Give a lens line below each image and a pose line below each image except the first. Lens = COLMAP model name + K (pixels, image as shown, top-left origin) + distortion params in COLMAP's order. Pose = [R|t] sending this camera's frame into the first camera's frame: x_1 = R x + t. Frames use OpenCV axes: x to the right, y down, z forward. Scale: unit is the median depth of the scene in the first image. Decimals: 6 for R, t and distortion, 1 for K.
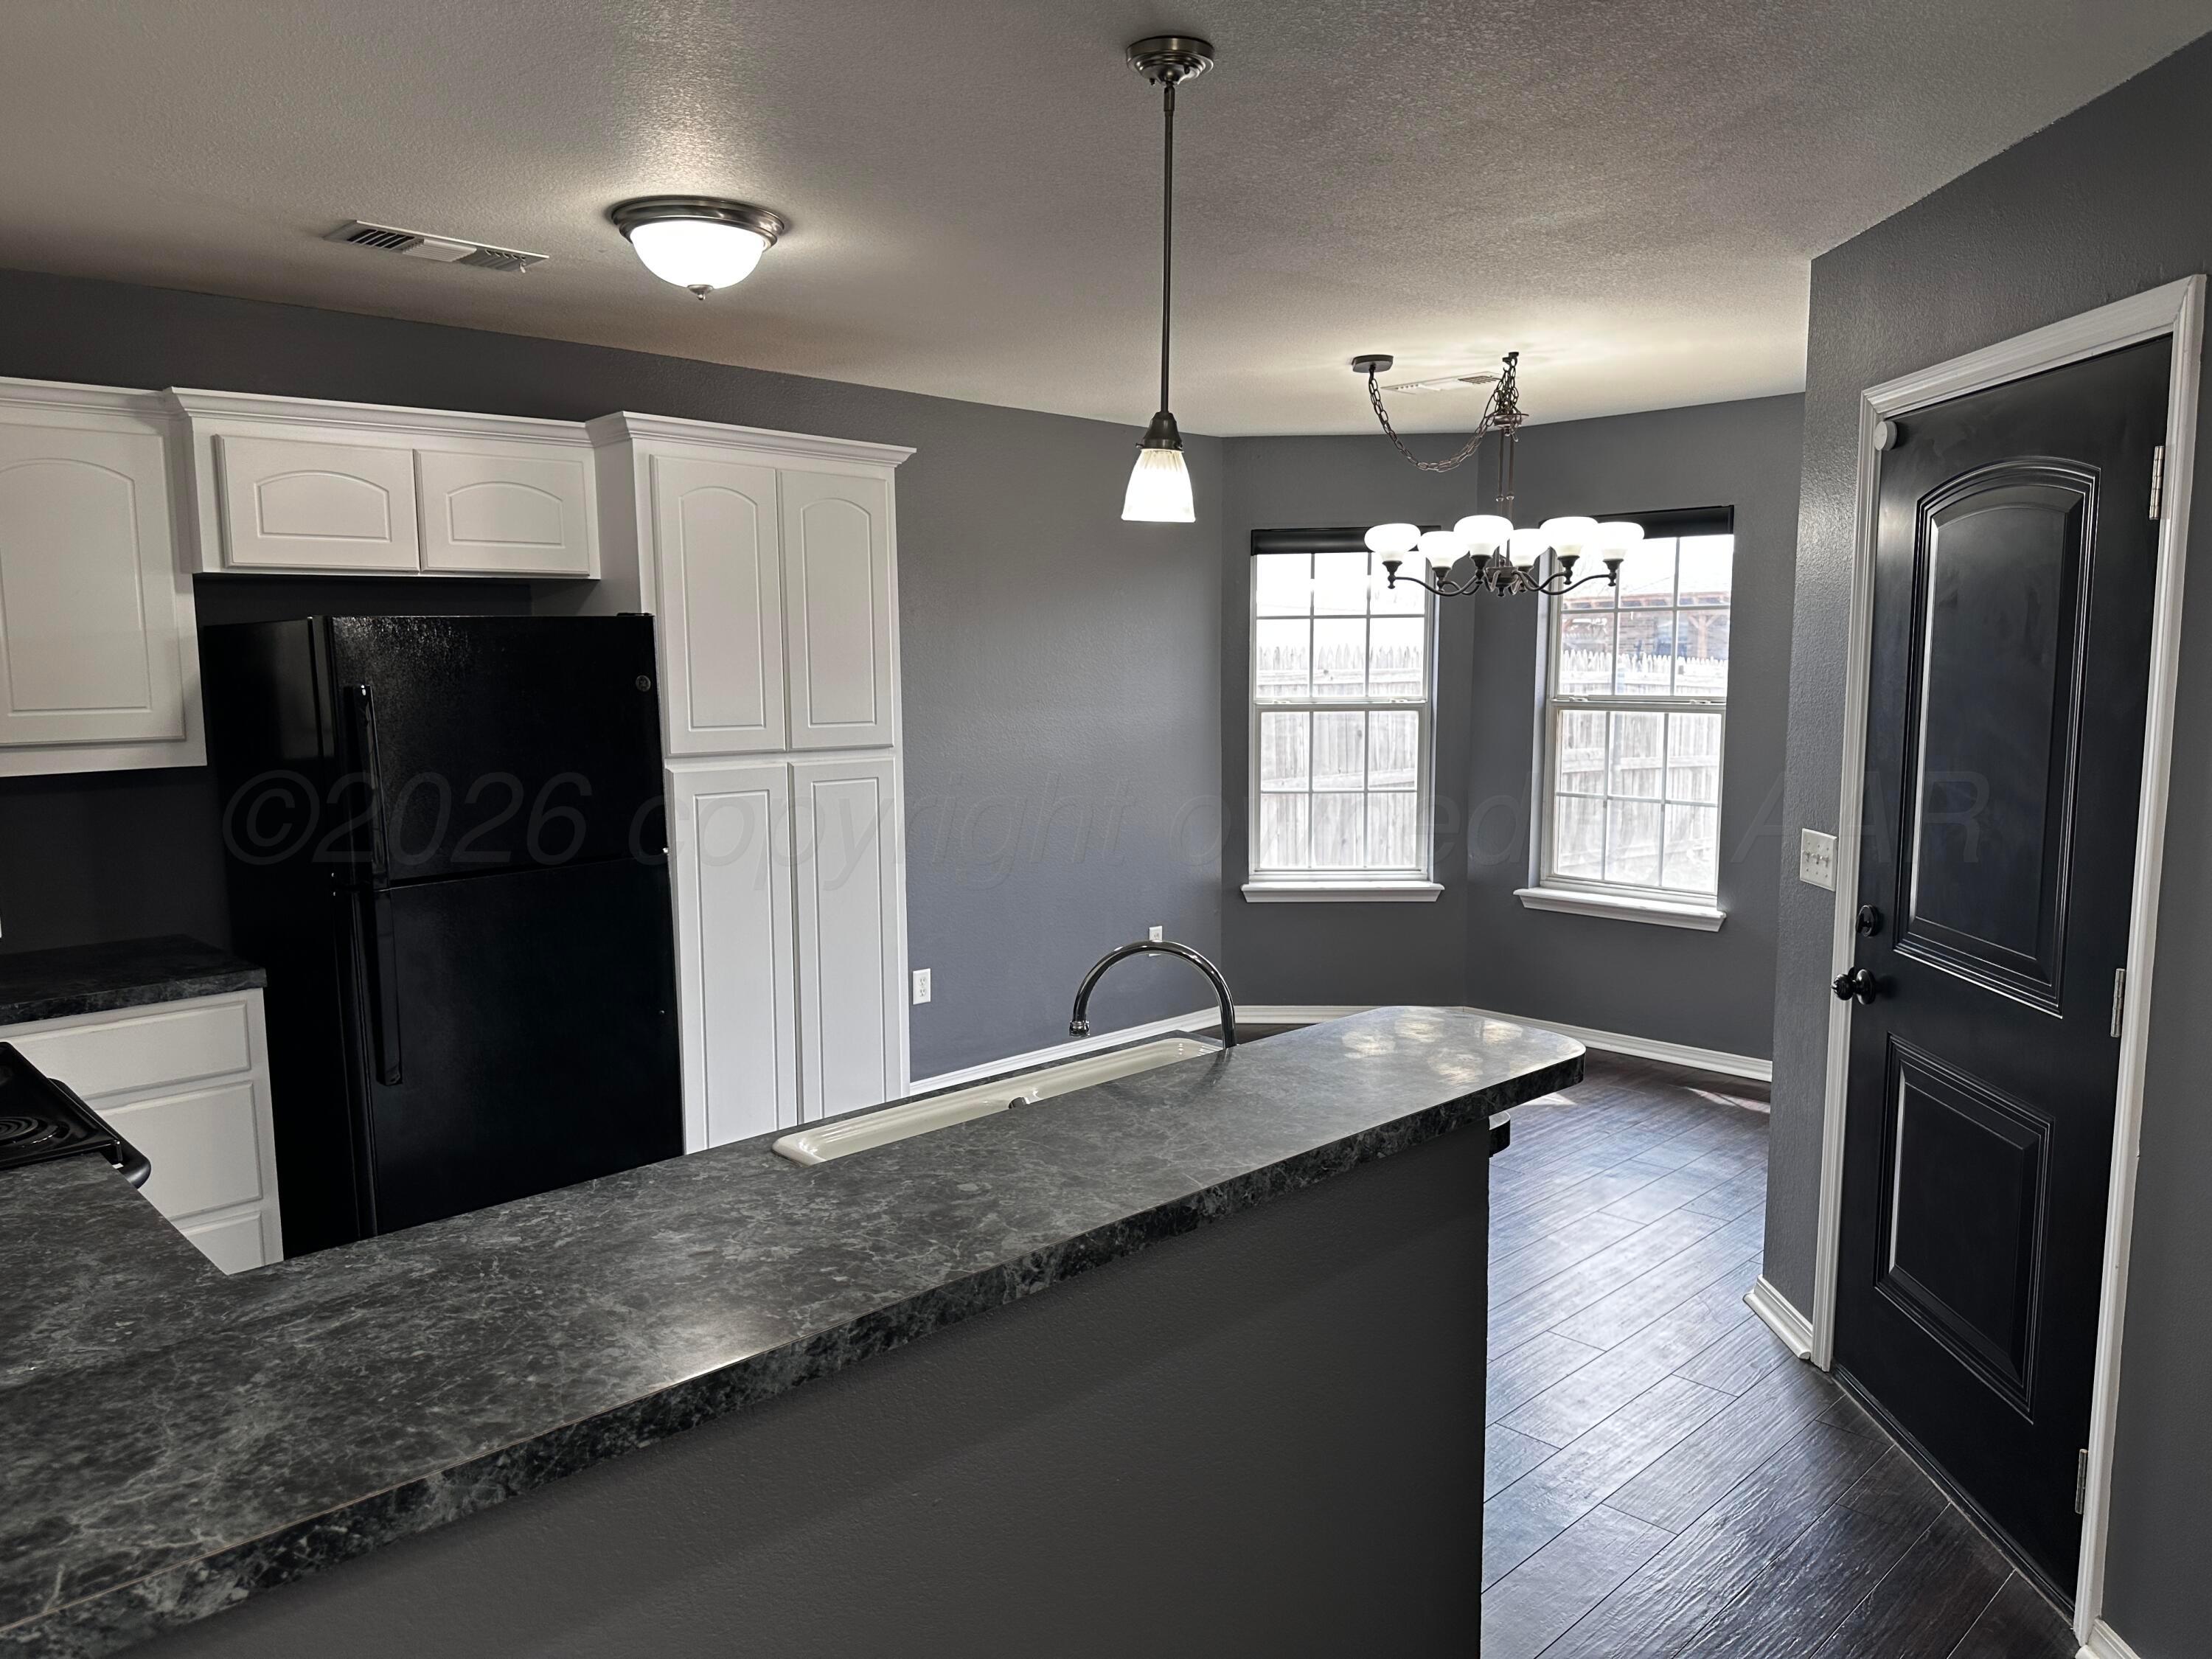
lens RADIAL K [[1561.6, 0, 1123.9], [0, 1561.6, 829.5], [0, 0, 1]] dist [0.035287, -0.043255]
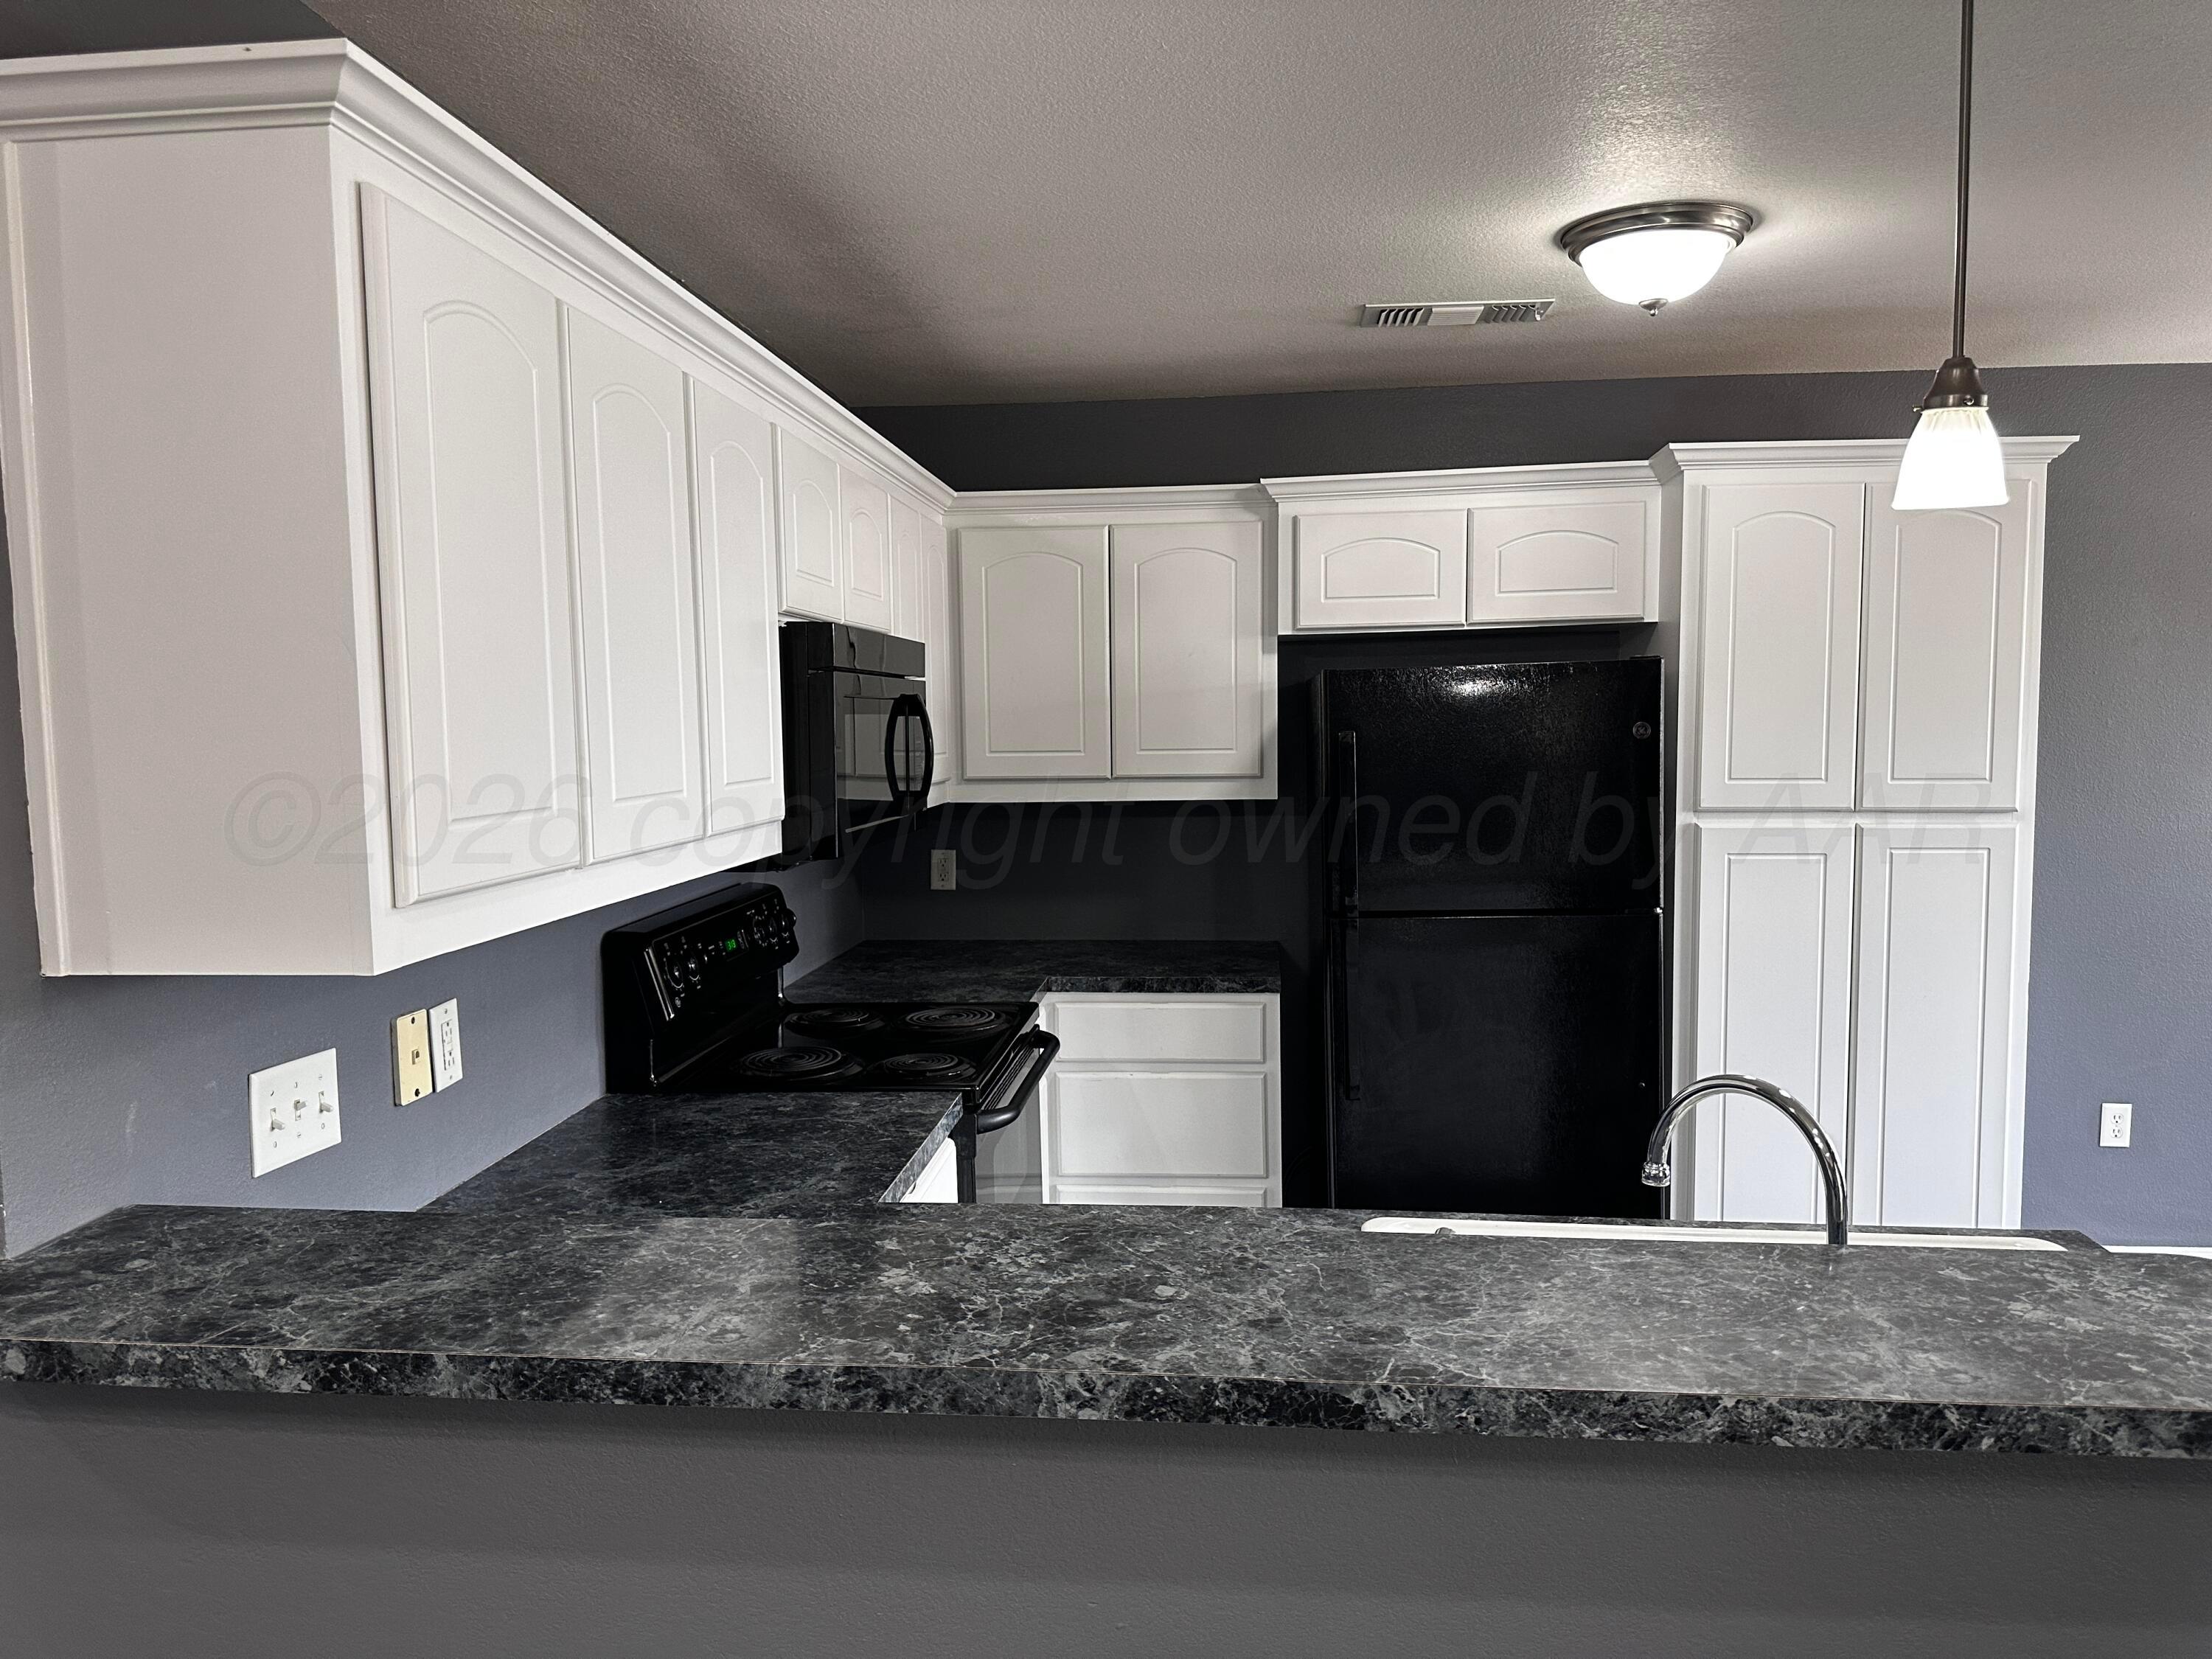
lens RADIAL K [[1561.6, 0, 1115.0], [0, 1561.6, 837.1], [0, 0, 1]] dist [0.035287, -0.043255]
pose [[0.630912, 0.058416, -0.773653, 0.354101], [-0.078734, 0.996834, 0.011060, -0.023224], [0.771849, 0.053935, 0.633514, 0.253196]]
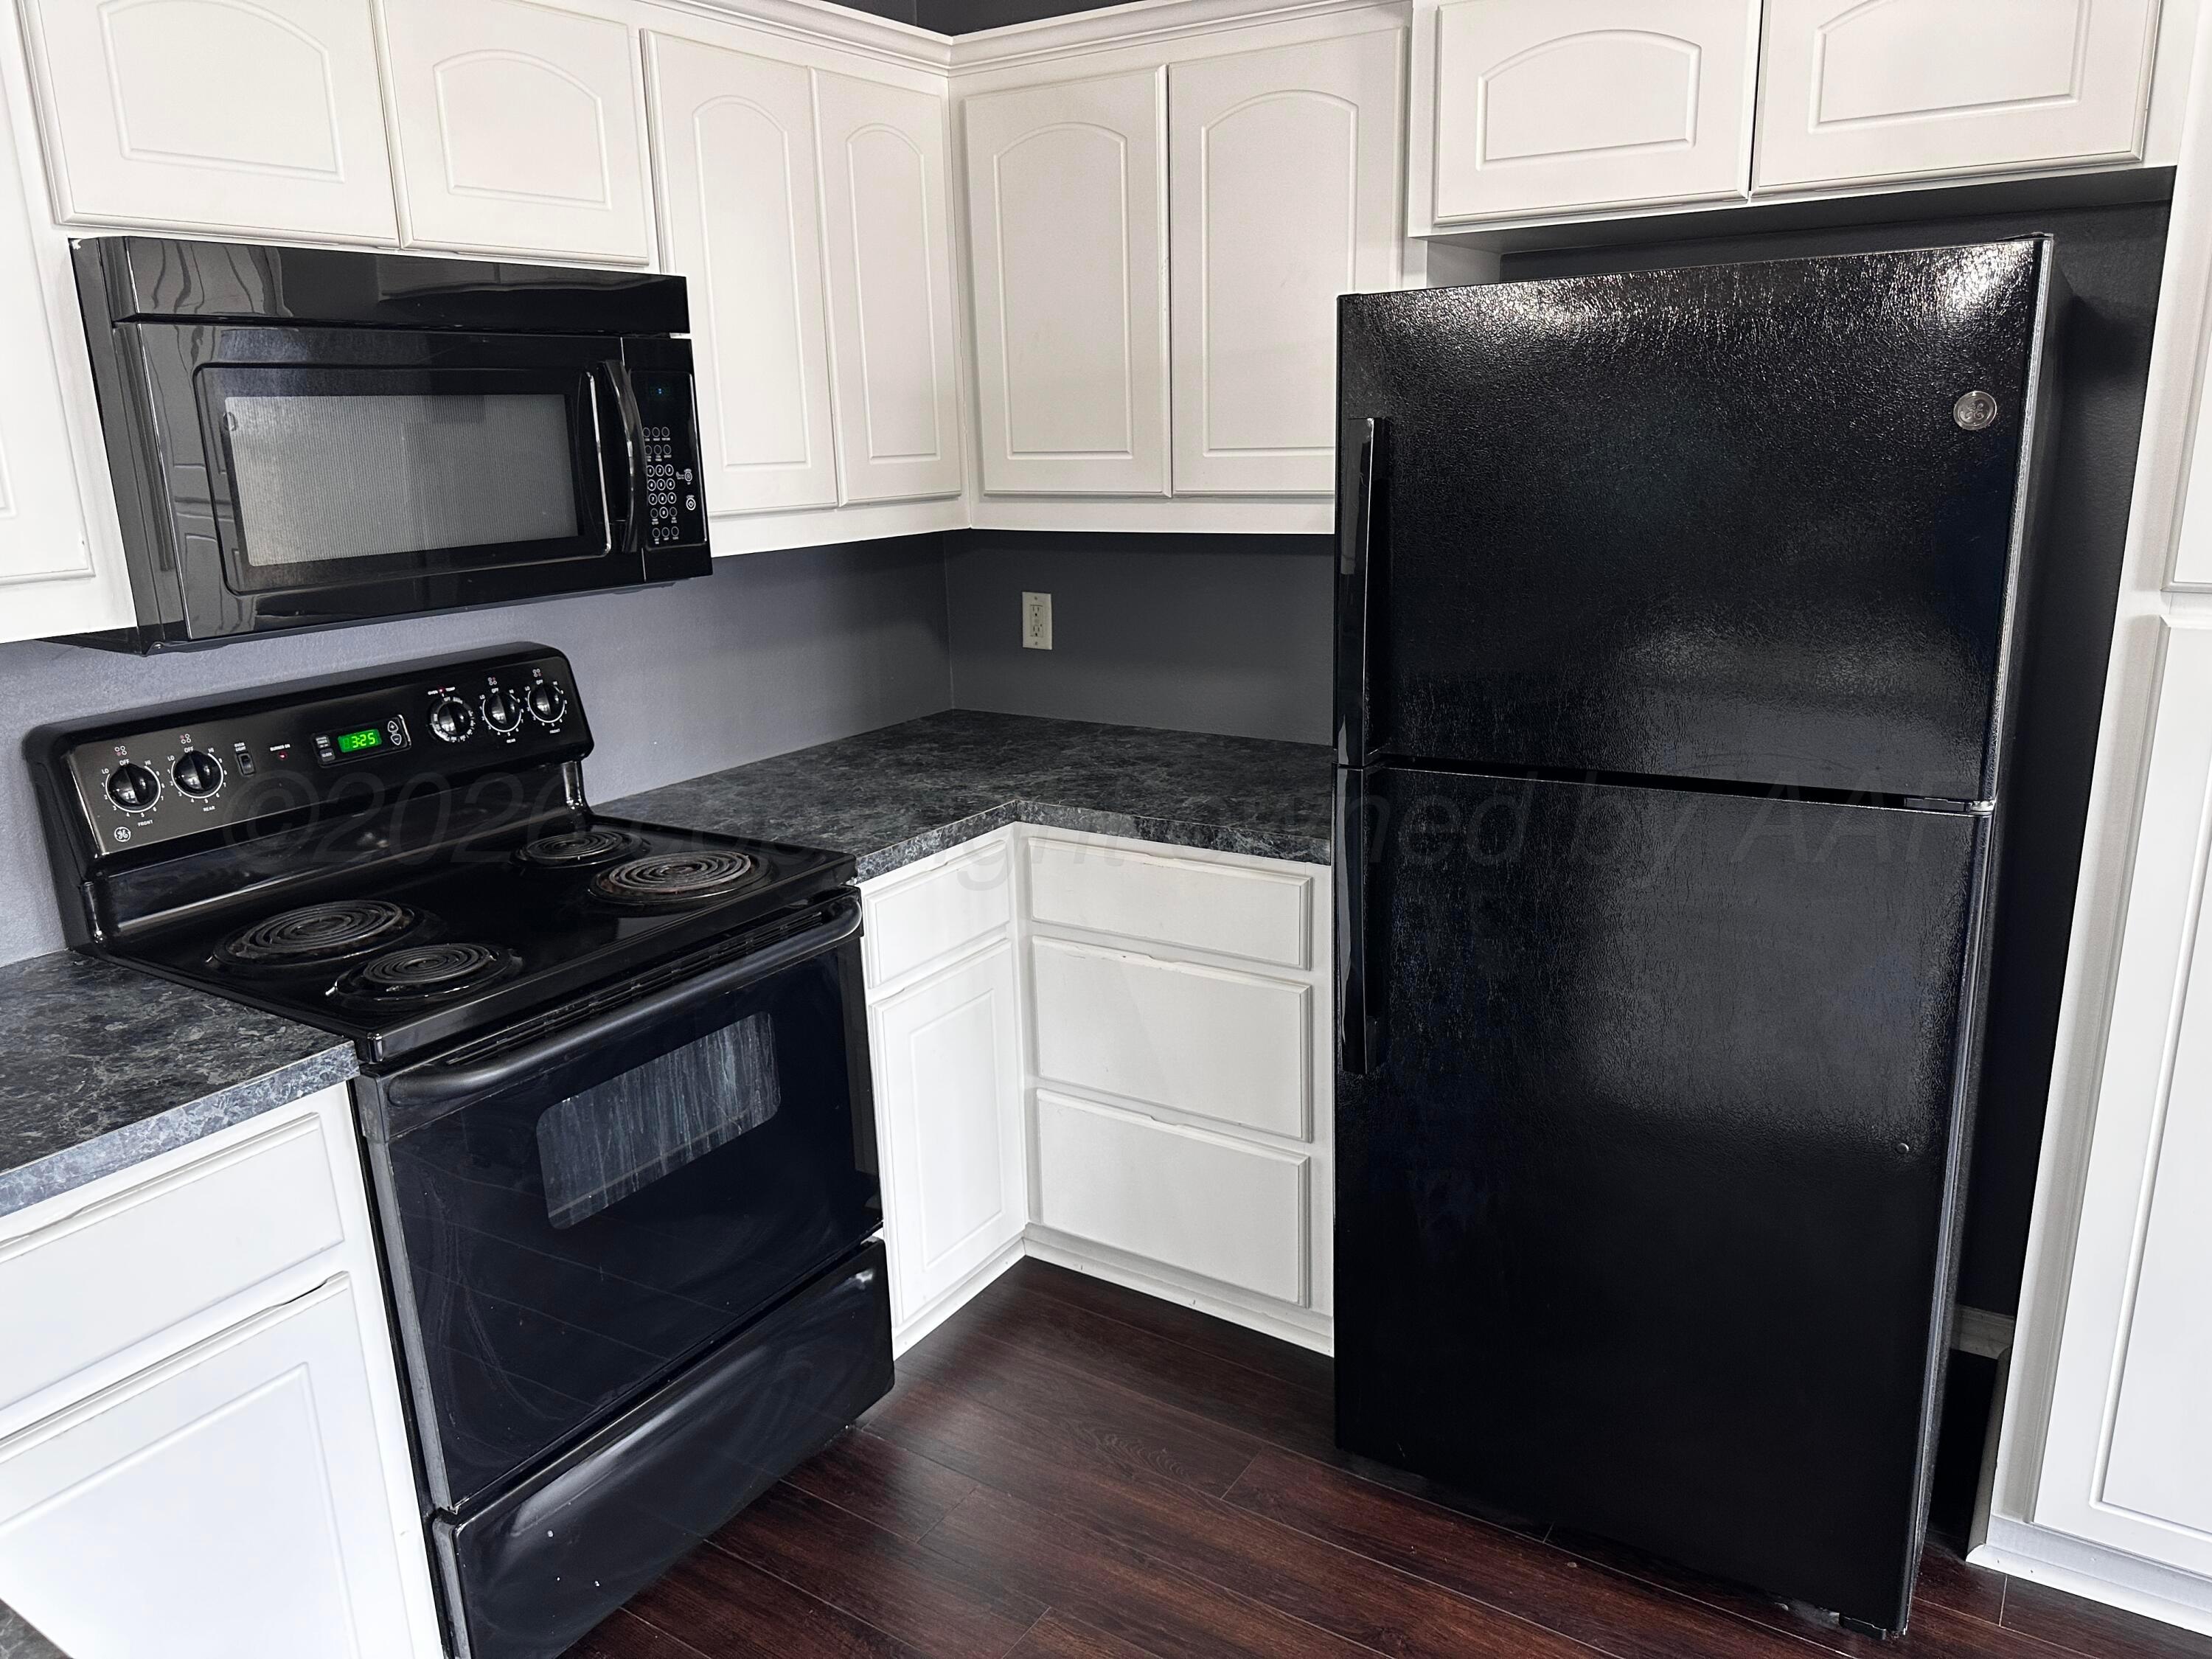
lens RADIAL K [[1561.6, 0, 1104.5], [0, 1561.6, 846.5], [0, 0, 1]] dist [0.035287, -0.043255]
pose [[0.211974, 0.257714, -0.942683, 0.116218], [-0.089111, 0.965682, 0.243964, -0.094547], [0.973204, 0.032289, 0.227664, 1.043481]]
